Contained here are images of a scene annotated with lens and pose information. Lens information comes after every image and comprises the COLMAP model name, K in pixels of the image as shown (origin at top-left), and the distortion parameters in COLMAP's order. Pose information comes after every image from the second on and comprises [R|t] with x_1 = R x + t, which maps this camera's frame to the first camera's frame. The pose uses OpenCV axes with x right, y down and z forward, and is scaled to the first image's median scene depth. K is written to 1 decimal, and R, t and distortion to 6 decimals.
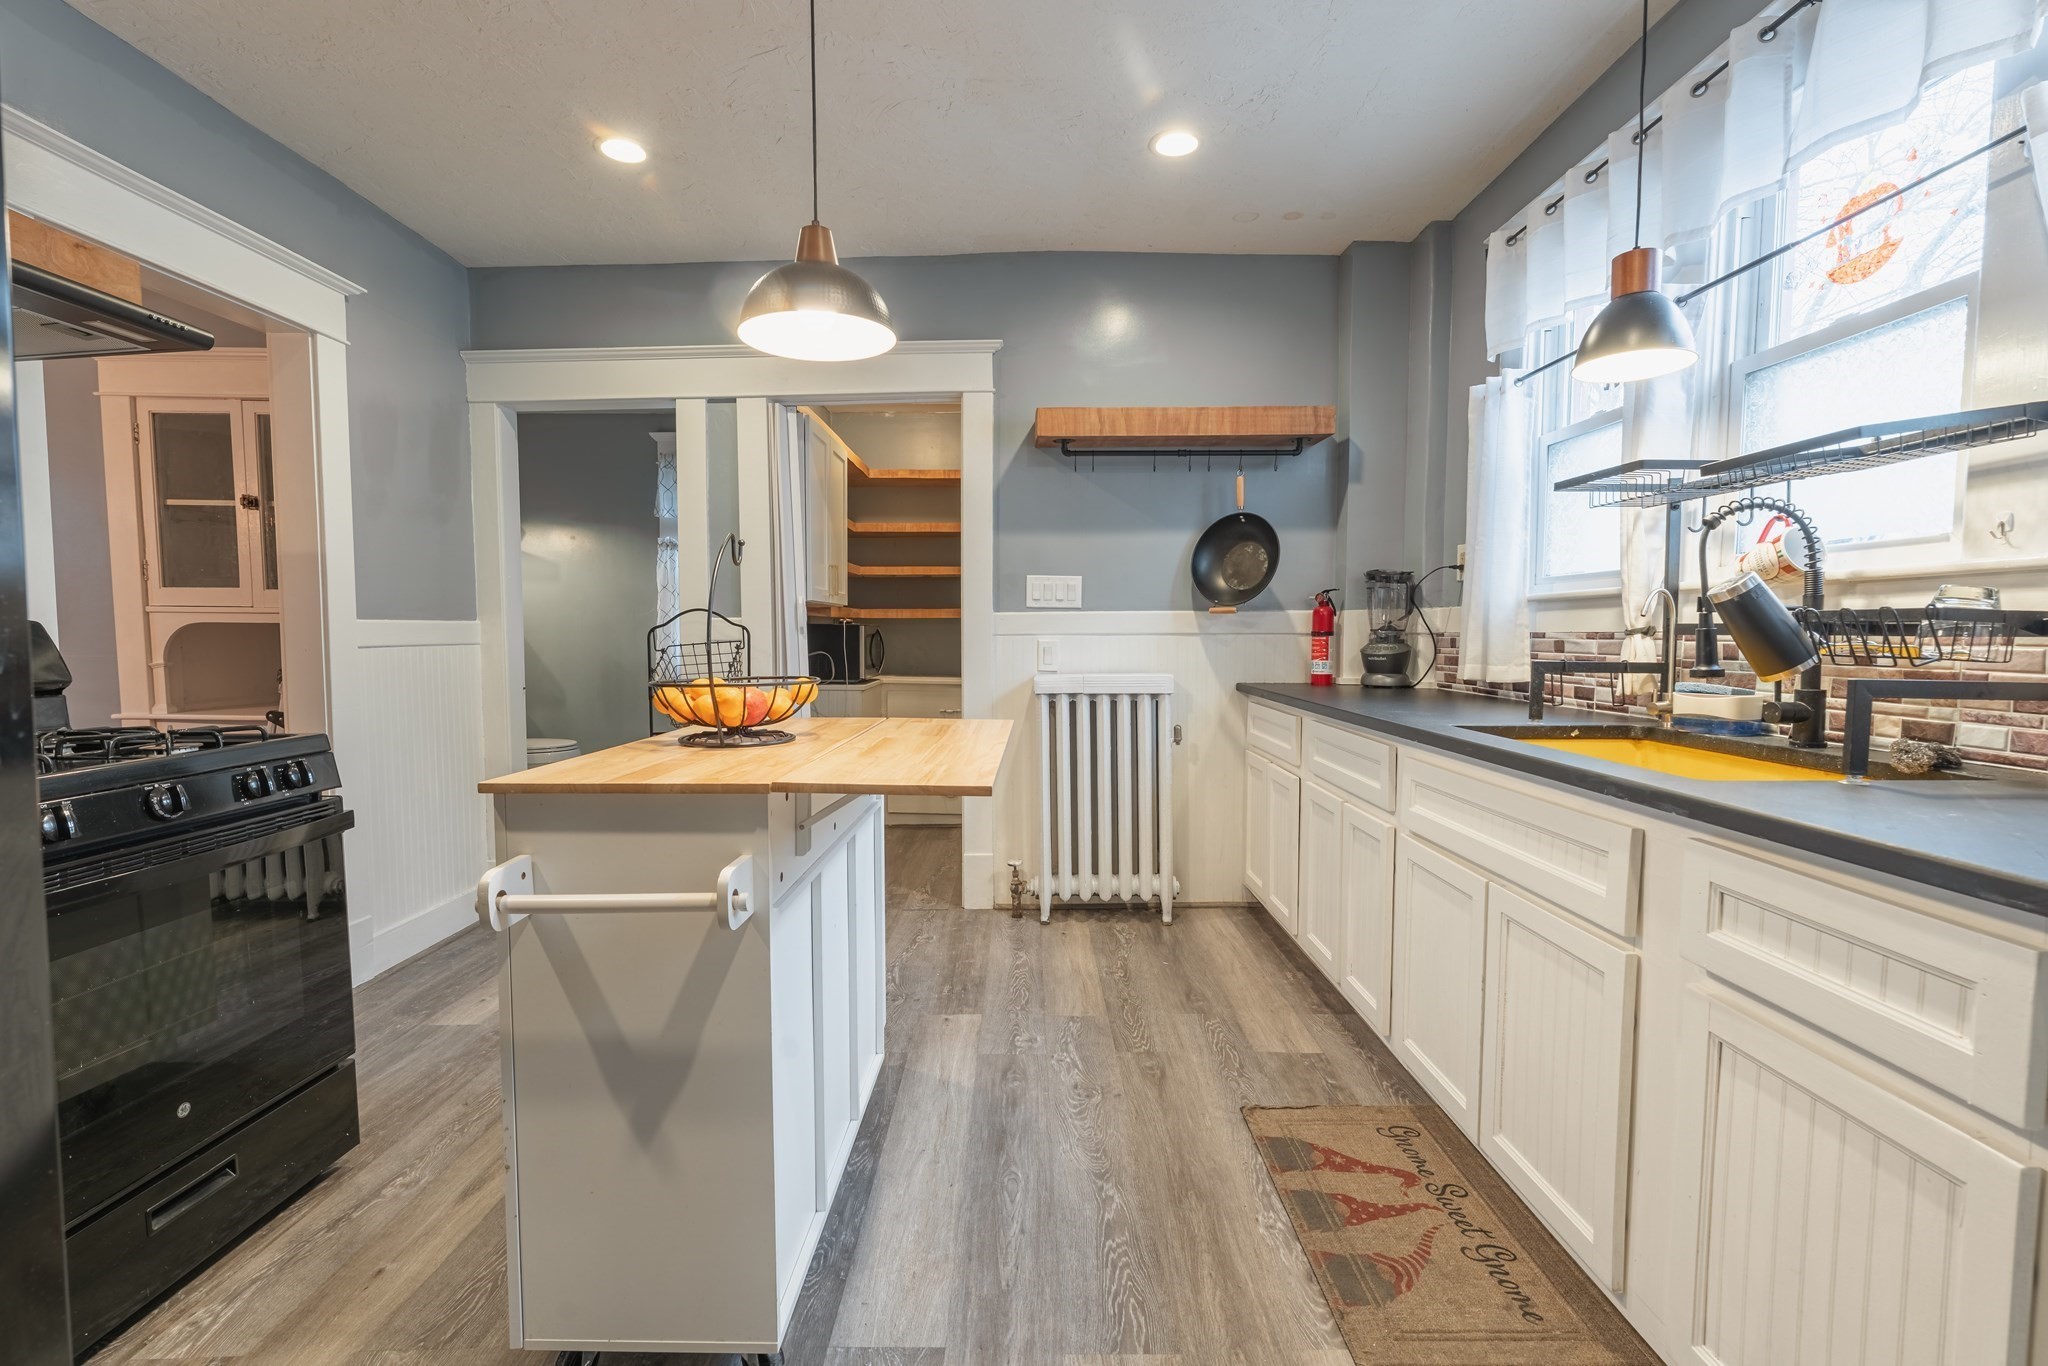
lens RADIAL K [[896.2, 0, 1015.4], [0, 896.2, 693.5], [0, 0, 1]] dist [0.002491, 0.000302]
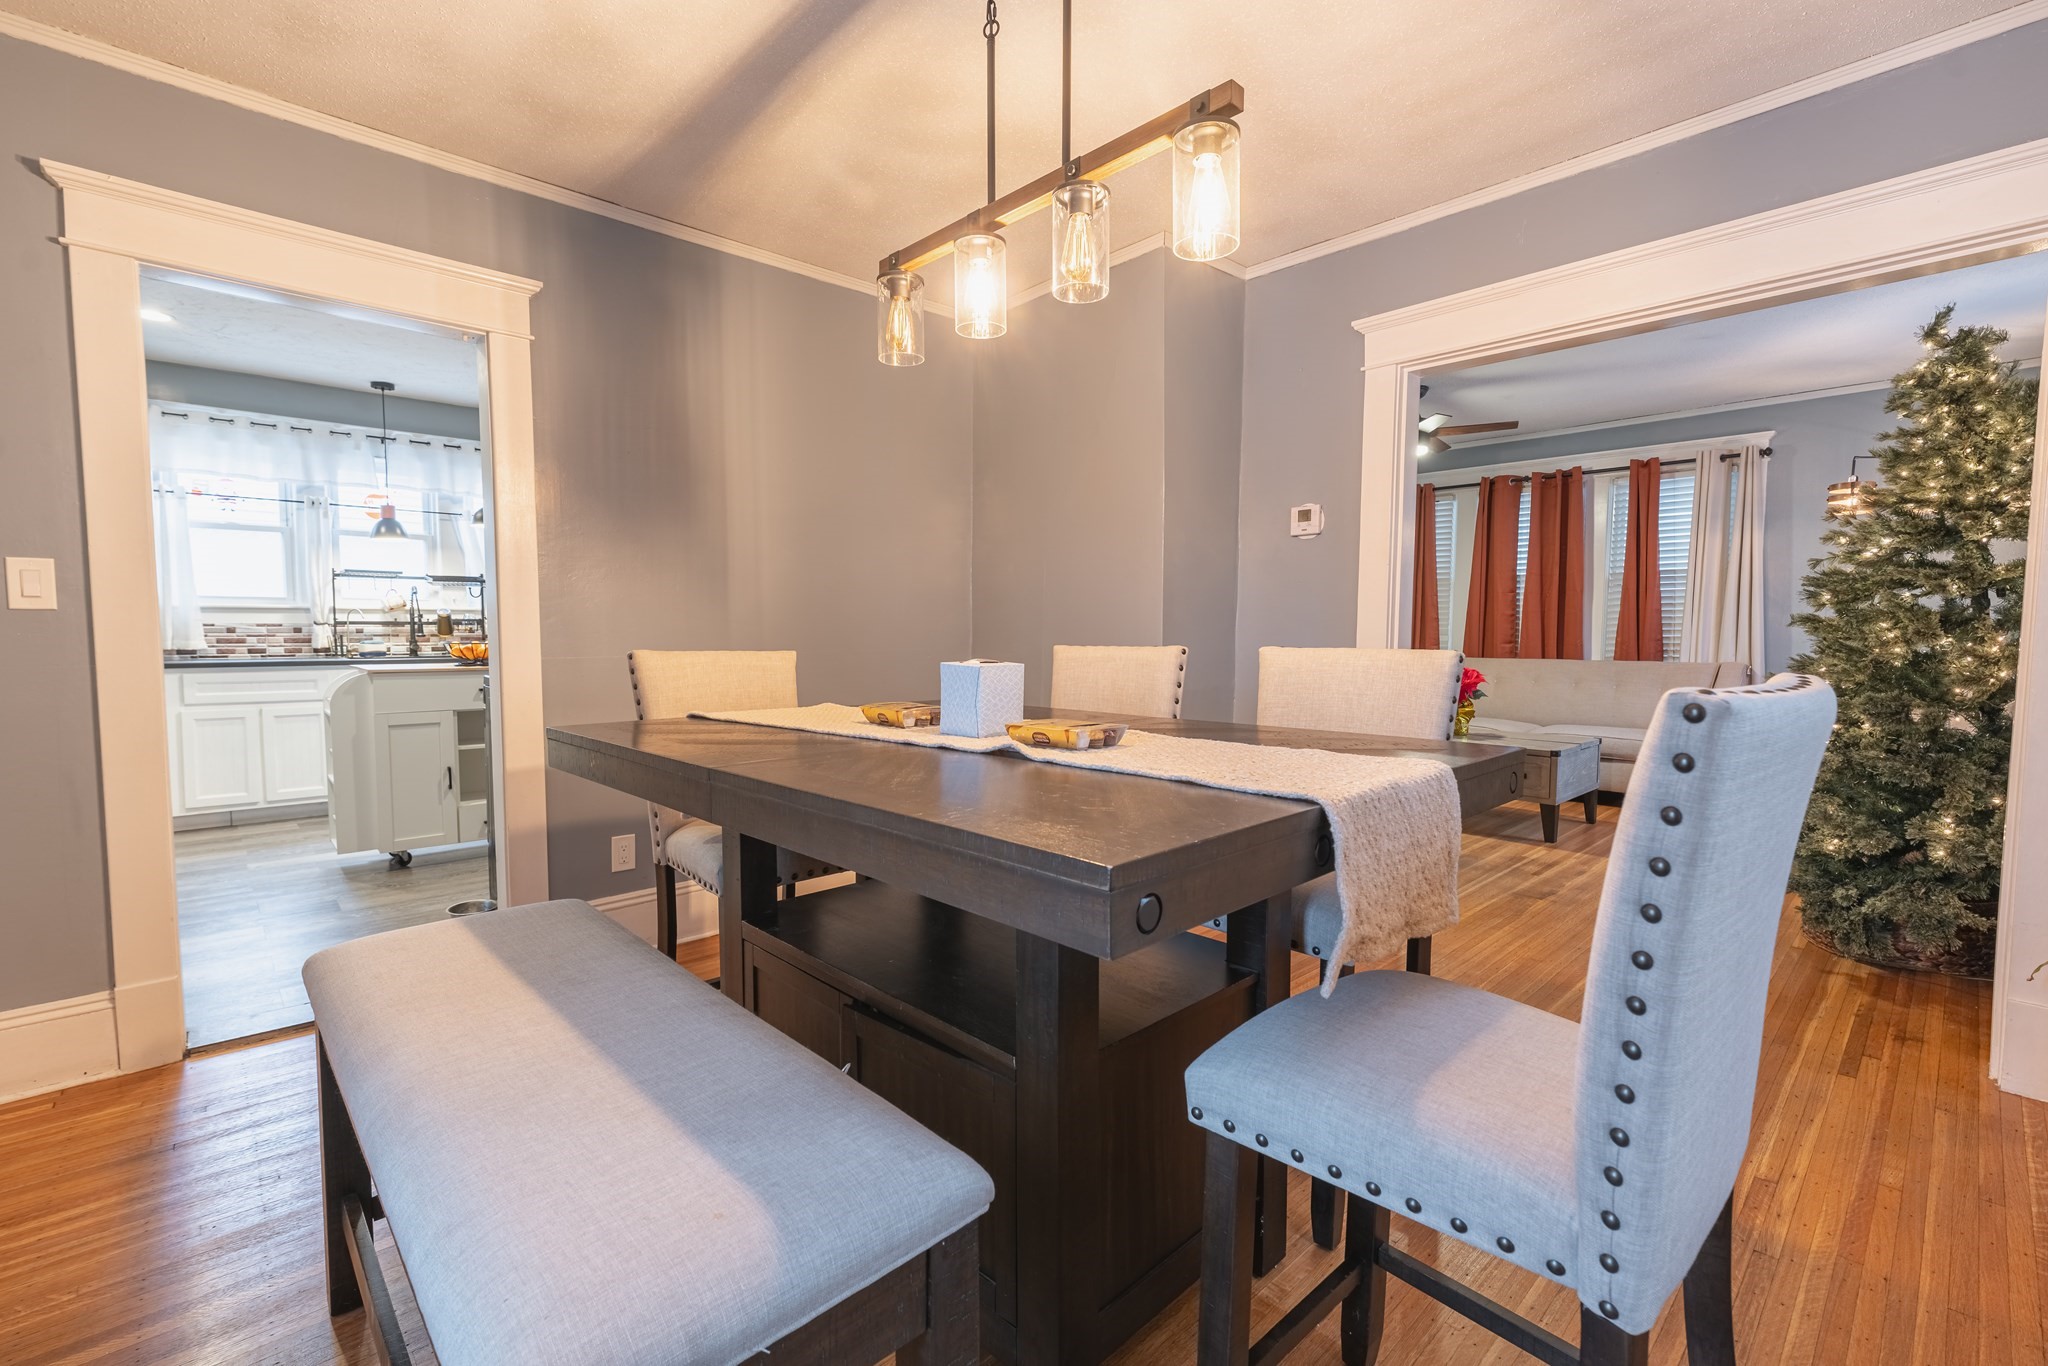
lens RADIAL K [[896.2, 0, 1013.9], [0, 896.2, 683.6], [0, 0, 1]] dist [0.002491, 0.000302]
pose [[-0.678385, -0.047771, 0.733152, -2.045281], [0.046992, 0.993019, 0.108185, -0.064639], [-0.733202, 0.107844, -0.671405, 1.007113]]
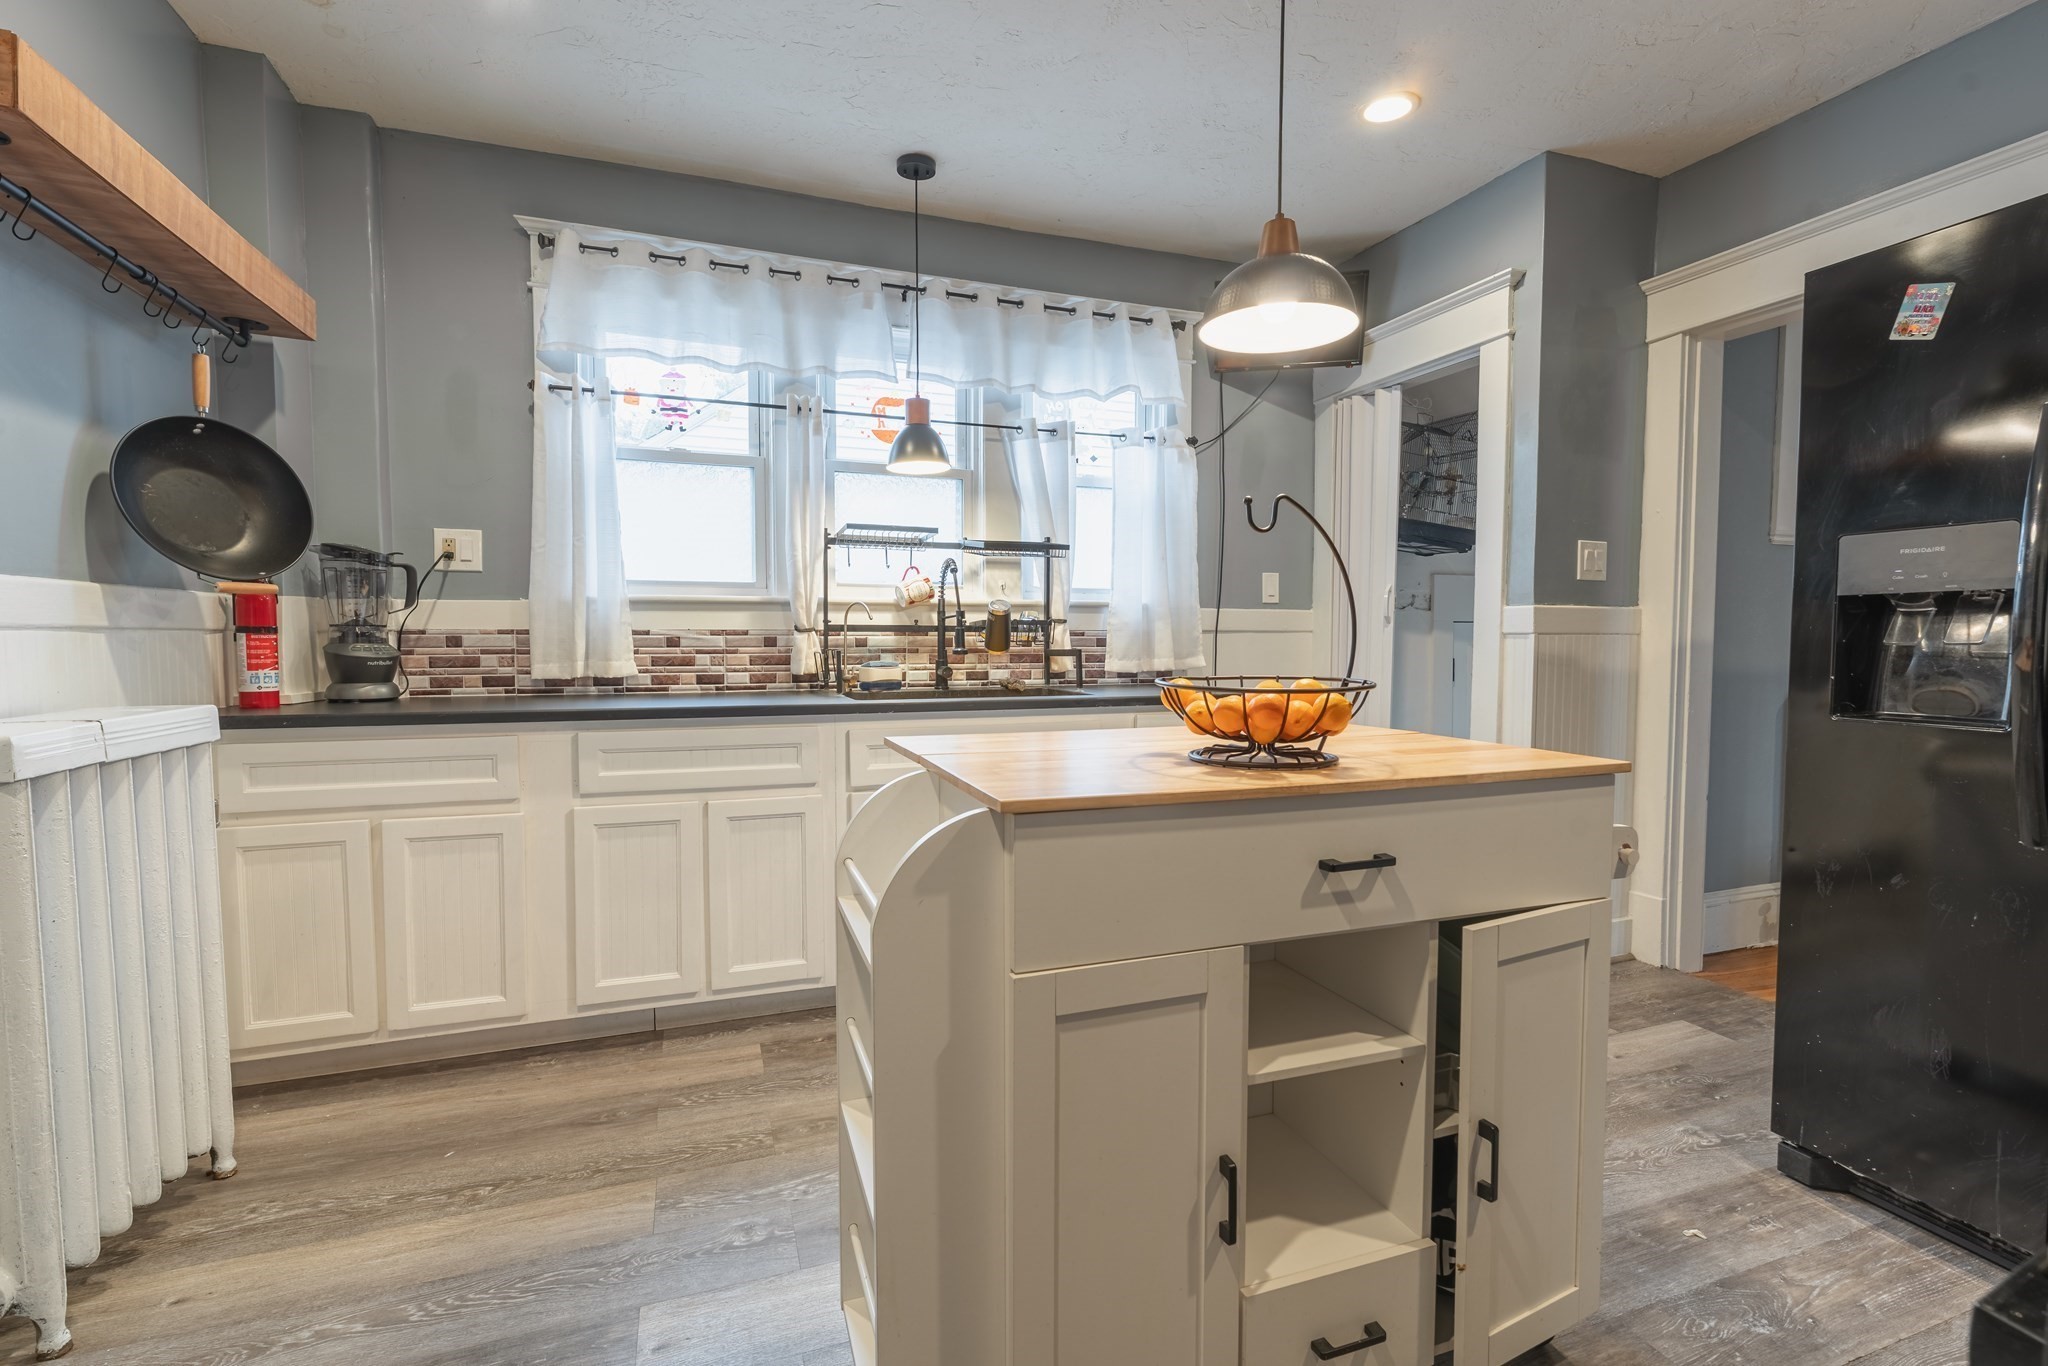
lens RADIAL K [[896.2, 0, 1016.9], [0, 896.2, 680.2], [0, 0, 1]] dist [0.002491, 0.000302]
pose [[-0.336856, -0.042763, 0.940585, -0.603574], [0.064887, 0.995539, 0.068499, -0.050098], [-0.939318, 0.084106, -0.332579, 0.905186]]
